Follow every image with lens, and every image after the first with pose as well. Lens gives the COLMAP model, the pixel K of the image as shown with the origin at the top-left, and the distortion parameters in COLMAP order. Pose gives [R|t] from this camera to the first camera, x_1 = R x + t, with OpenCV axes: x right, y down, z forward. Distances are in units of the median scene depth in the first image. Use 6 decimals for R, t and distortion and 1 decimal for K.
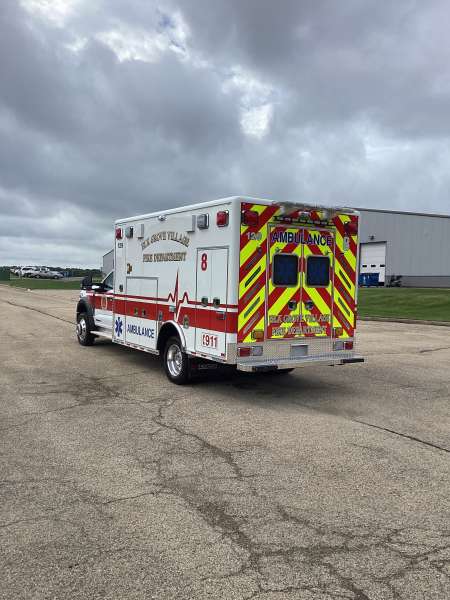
lens RADIAL K [[555.2, 0, 213.9], [0, 555.2, 308.0], [0, 0, 1]] dist [0.015506, 0.000000]
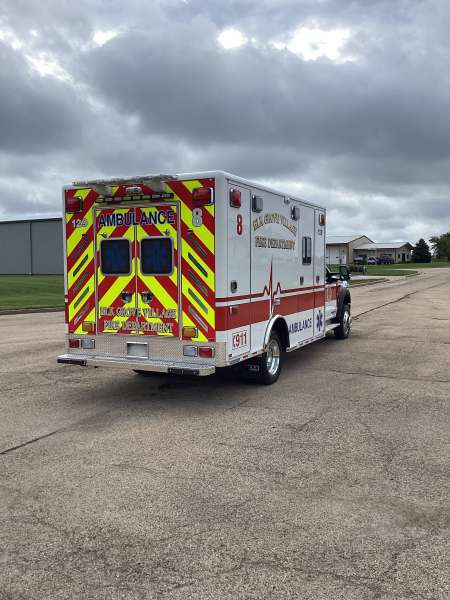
lens RADIAL K [[555.2, 0, 221.3], [0, 555.2, 300.1], [0, 0, 1]] dist [0.015506, 0.000000]
pose [[0.524416, 0.023743, -0.851131, 0.941735], [-0.021369, 0.999663, 0.014719, -0.015398], [0.851194, 0.010469, 0.524747, 0.655856]]
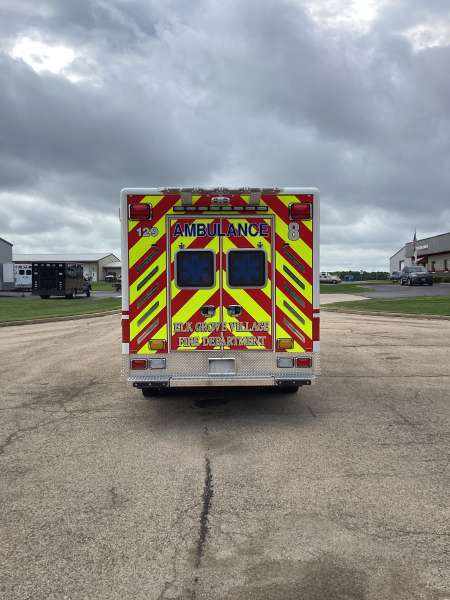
lens RADIAL K [[555.2, 0, 223.4], [0, 555.2, 297.9], [0, 0, 1]] dist [0.015506, 0.000000]
pose [[0.857412, -0.015720, -0.514390, 0.576201], [0.002836, 0.999663, -0.025822, -0.002744], [0.514622, 0.020681, 0.857168, 0.292927]]
